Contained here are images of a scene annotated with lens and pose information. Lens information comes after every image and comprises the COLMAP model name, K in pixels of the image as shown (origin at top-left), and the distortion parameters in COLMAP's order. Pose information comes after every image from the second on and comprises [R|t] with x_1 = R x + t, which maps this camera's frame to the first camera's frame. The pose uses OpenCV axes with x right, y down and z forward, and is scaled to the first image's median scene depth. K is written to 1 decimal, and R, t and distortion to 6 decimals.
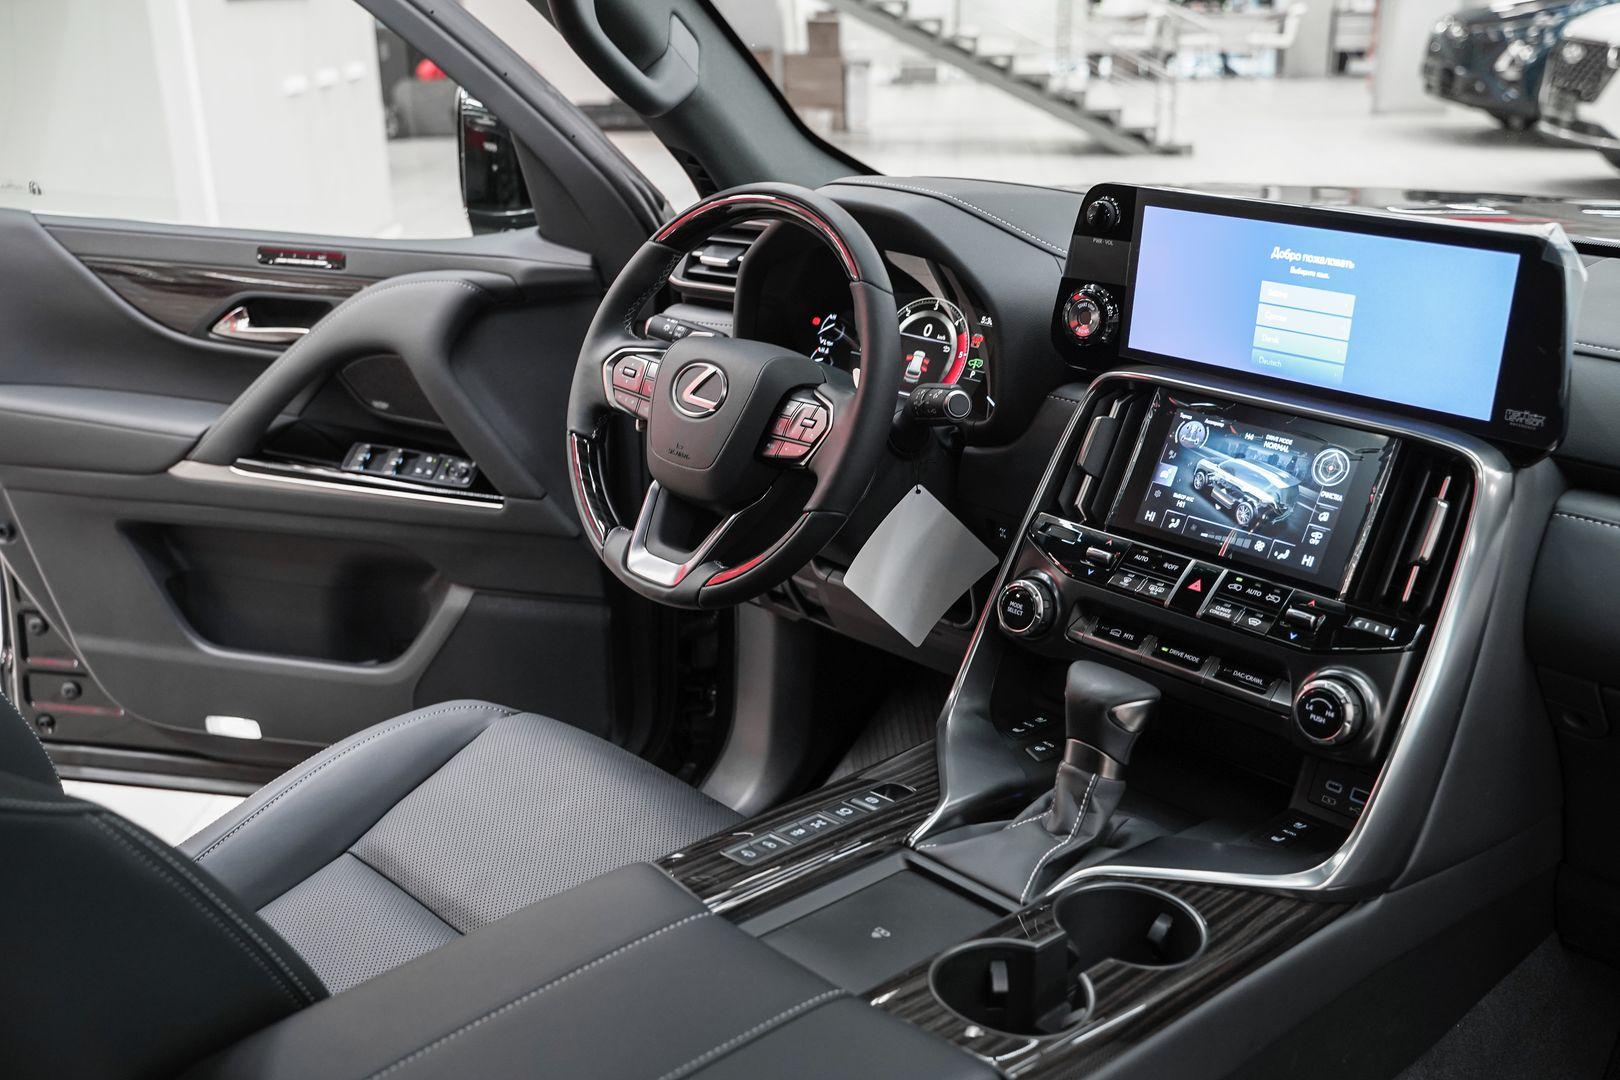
lens RADIAL K [[1640.5, 0, 810.0], [0, 1640.5, 540.0], [0, 0, 1]] dist [-0.065052, 0.107823]
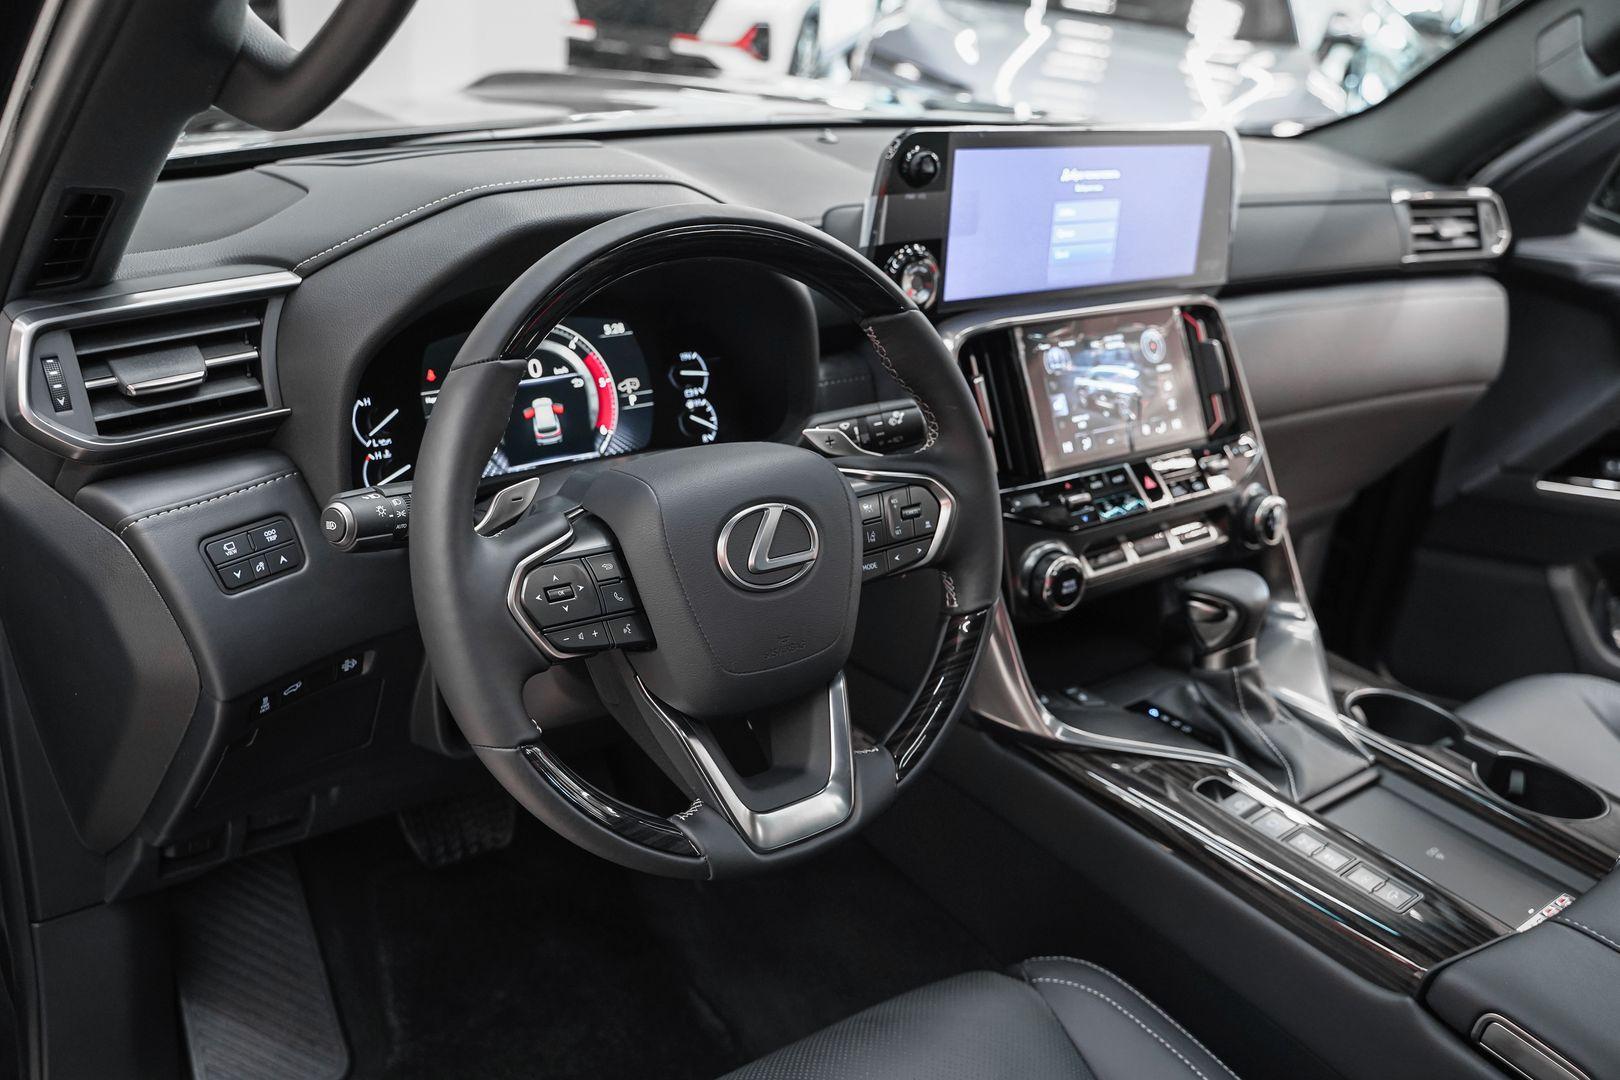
lens RADIAL K [[1359.7, 0, 810.0], [0, 1359.7, 540.0], [0, 0, 1]] dist [-0.128561, 0.118364]
pose [[0.137350, -0.421445, 0.896392, -0.540028], [0.243895, 0.891496, 0.381772, -0.292427], [-0.960026, 0.166190, 0.225235, 0.862450]]
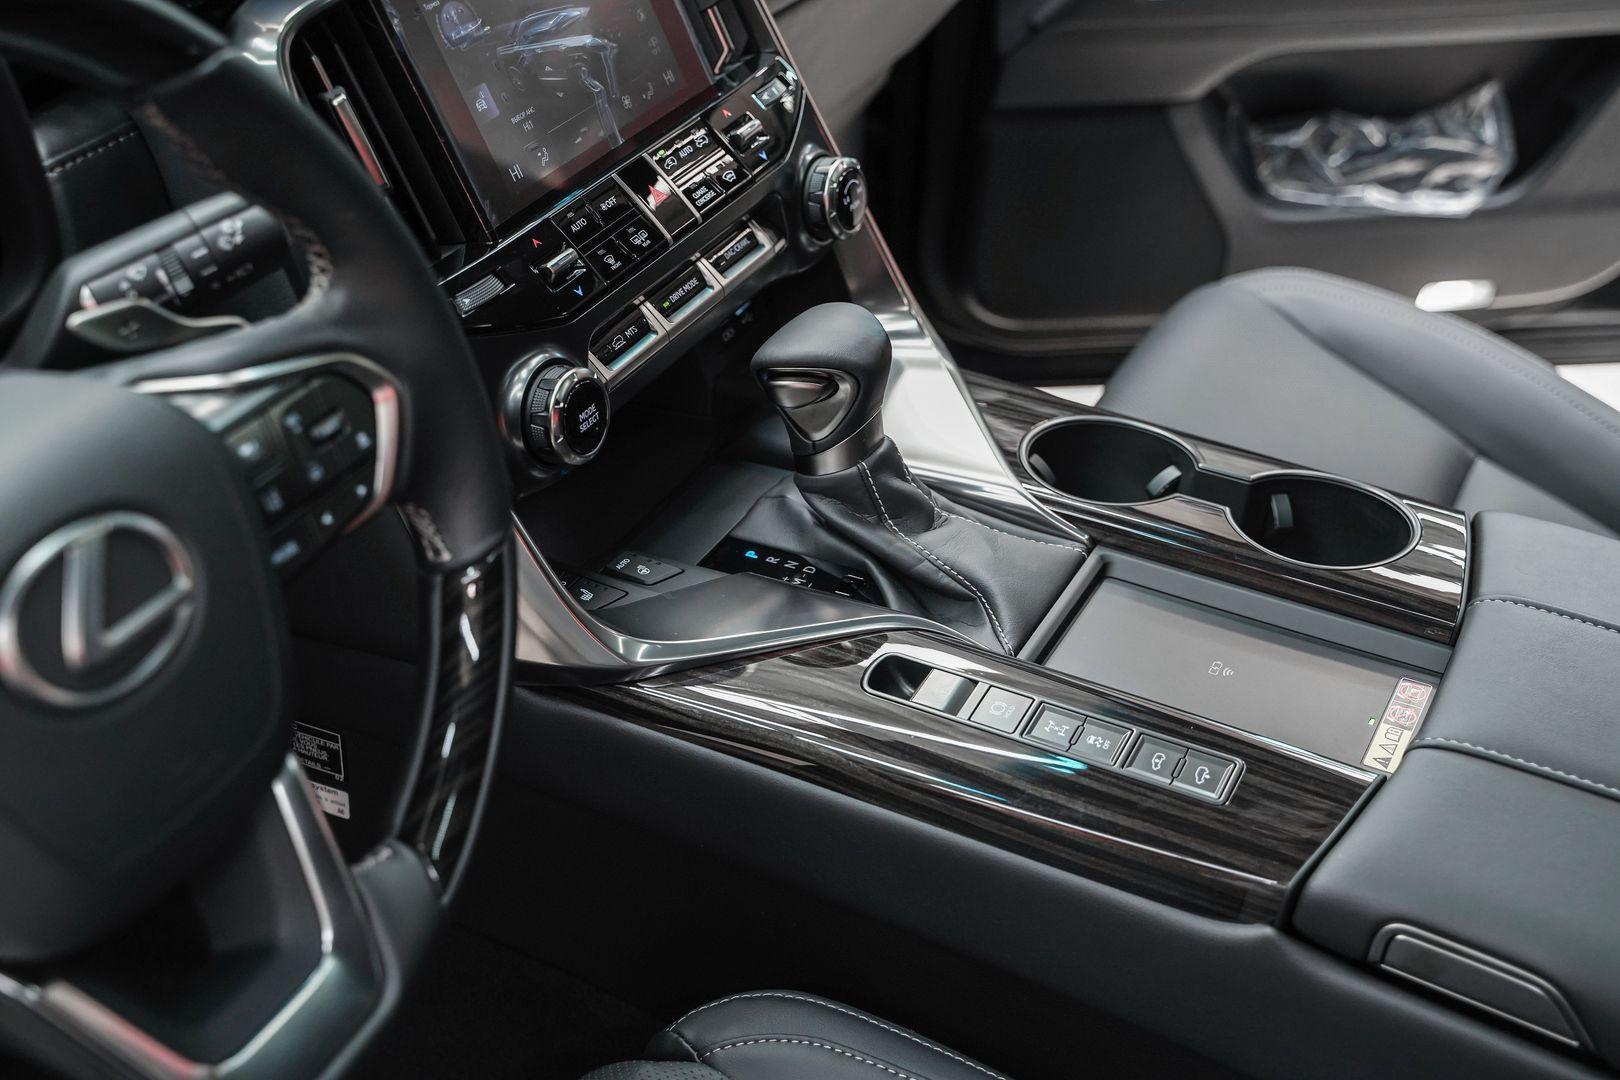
lens RADIAL K [[1961.7, 0, 810.0], [0, 1961.7, 540.0], [0, 0, 1]] dist [0.054125, 0.022825]
pose [[-0.306124, -0.575514, 0.758335, -0.402443], [0.268735, 0.711939, 0.648787, -0.319293], [-0.913274, 0.402401, -0.063281, 0.887149]]
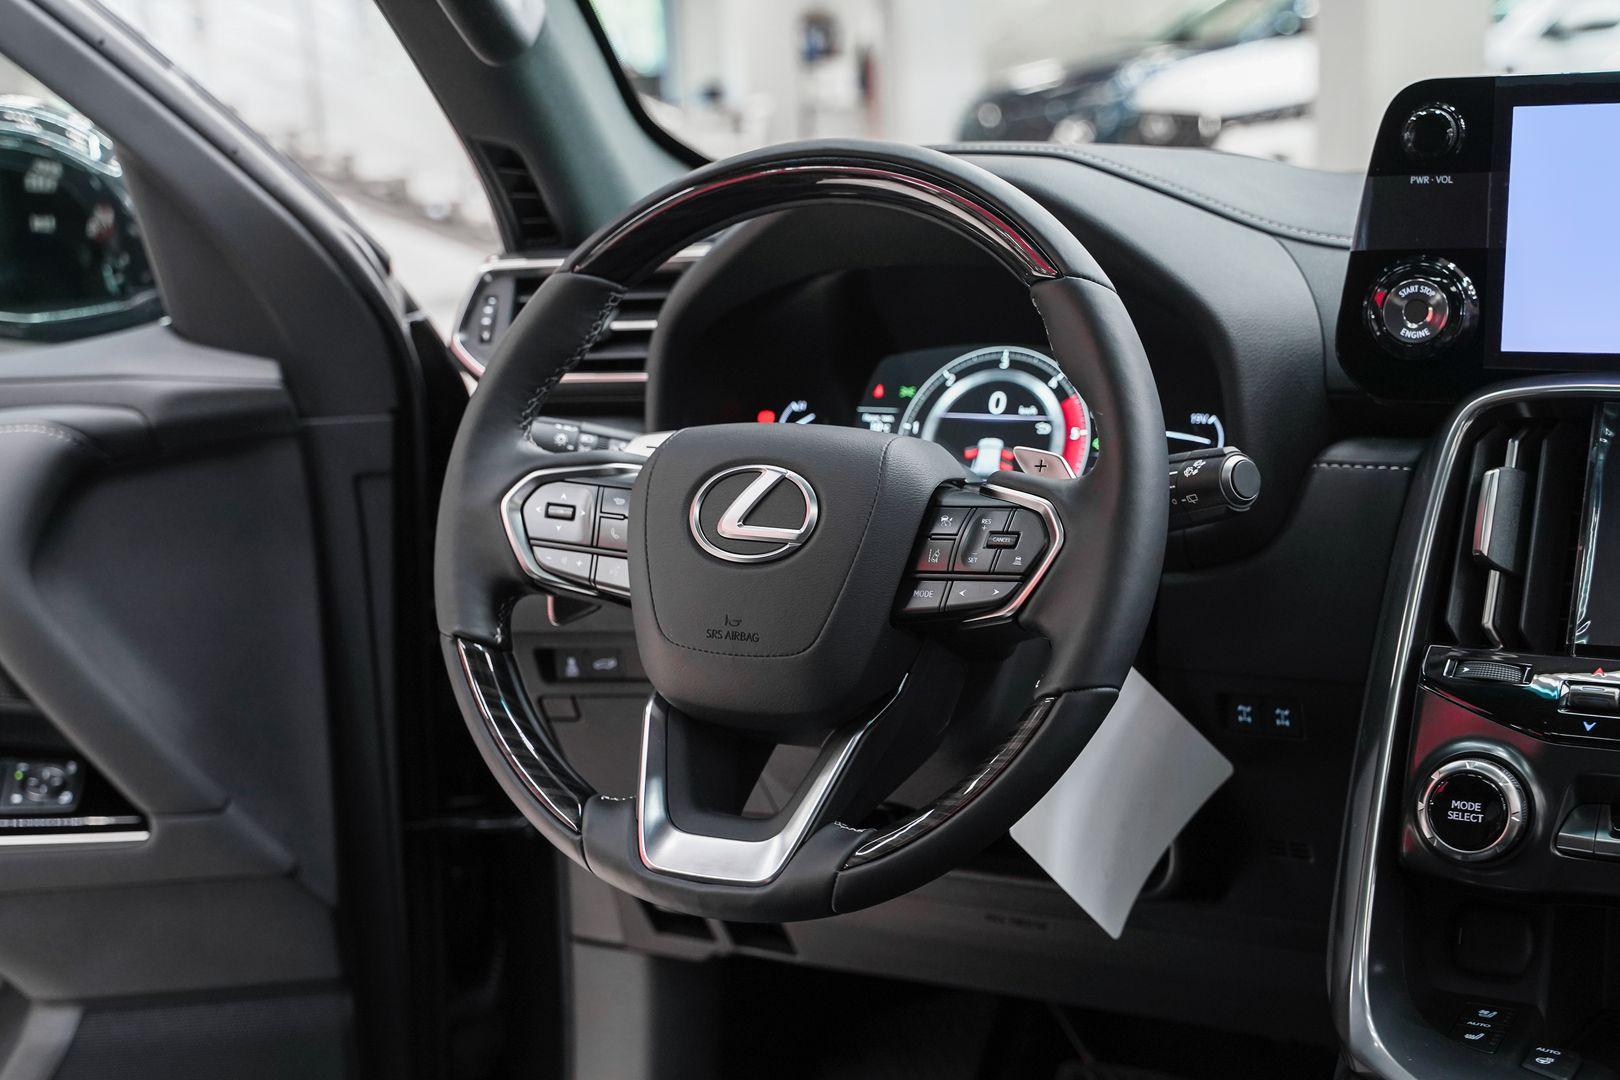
lens RADIAL K [[2308.5, 0, 818.9], [0, 2308.5, 576.7], [0, 0, 1]] dist [0.056124, 0.079121]
pose [[0.945932, -0.110249, 0.305055, -0.281416], [0.148057, 0.983532, -0.103650, 0.011143], [-0.288605, 0.143212, 0.946677, 0.274126]]
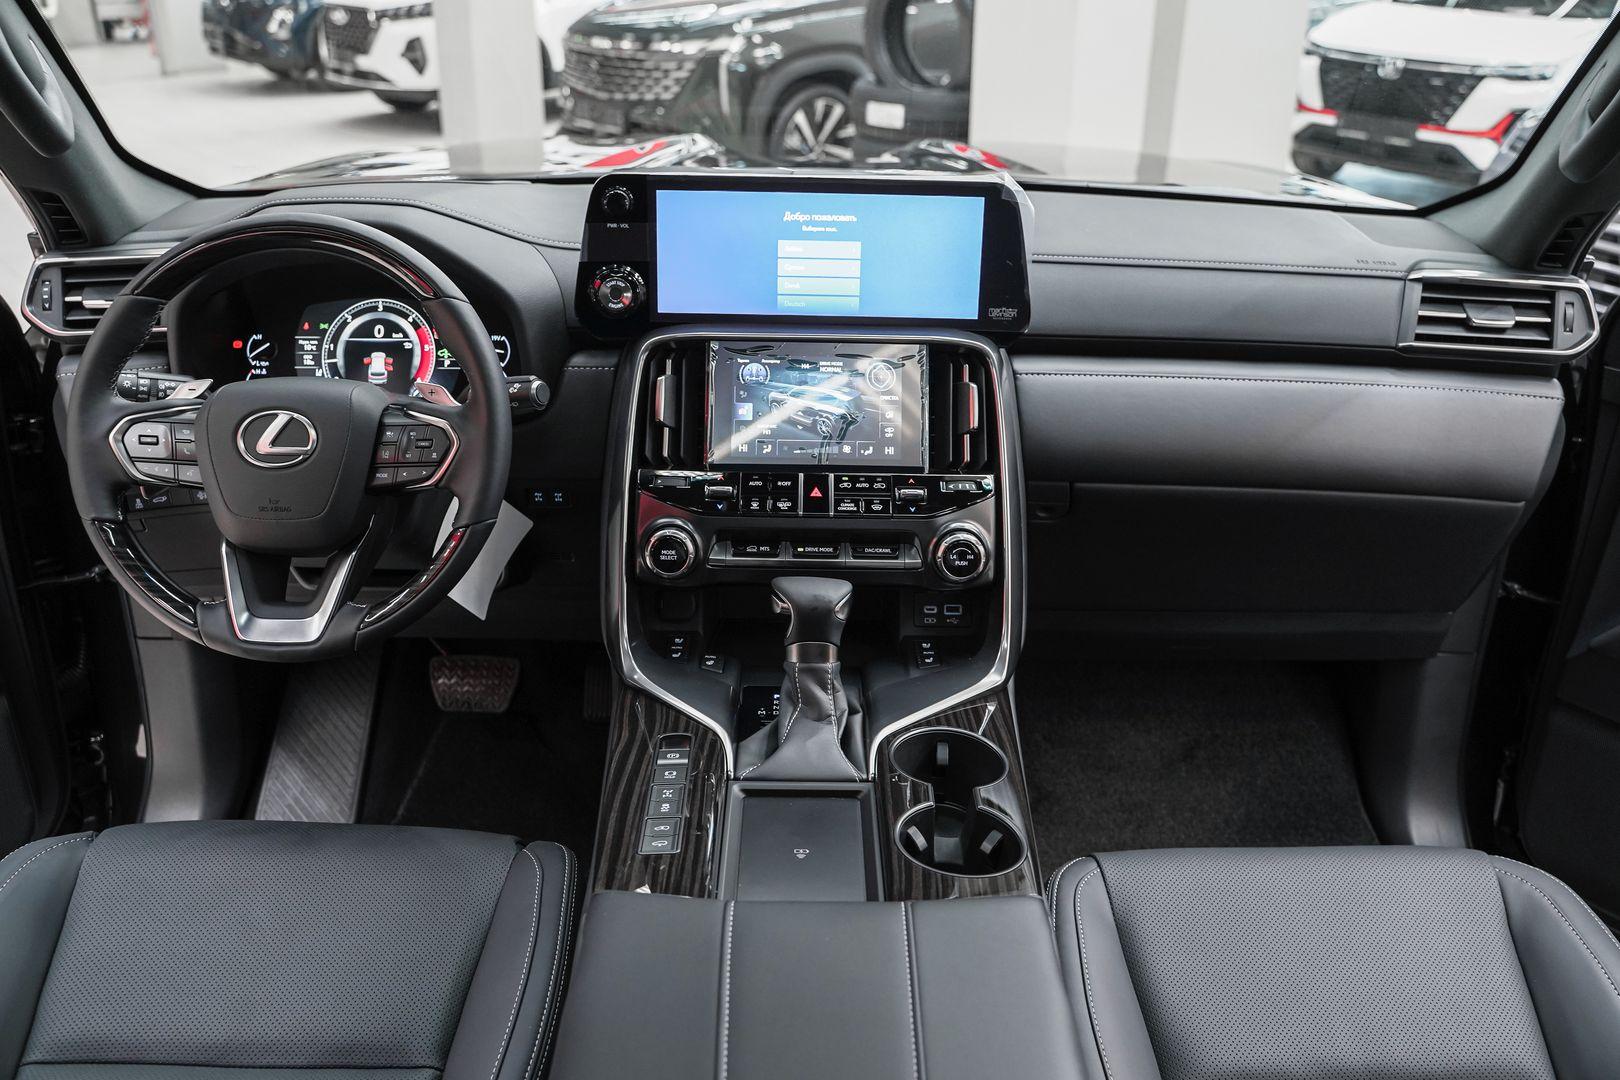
lens RADIAL K [[1313.7, 0, 810.0], [0, 1313.7, 540.0], [0, 0, 1]] dist [-0.117756, 0.092534]
pose [[0.692232, -0.292916, 0.659556, -0.366600], [0.225288, 0.955962, 0.188104, -0.106517], [-0.685609, 0.018378, 0.727738, 0.235645]]
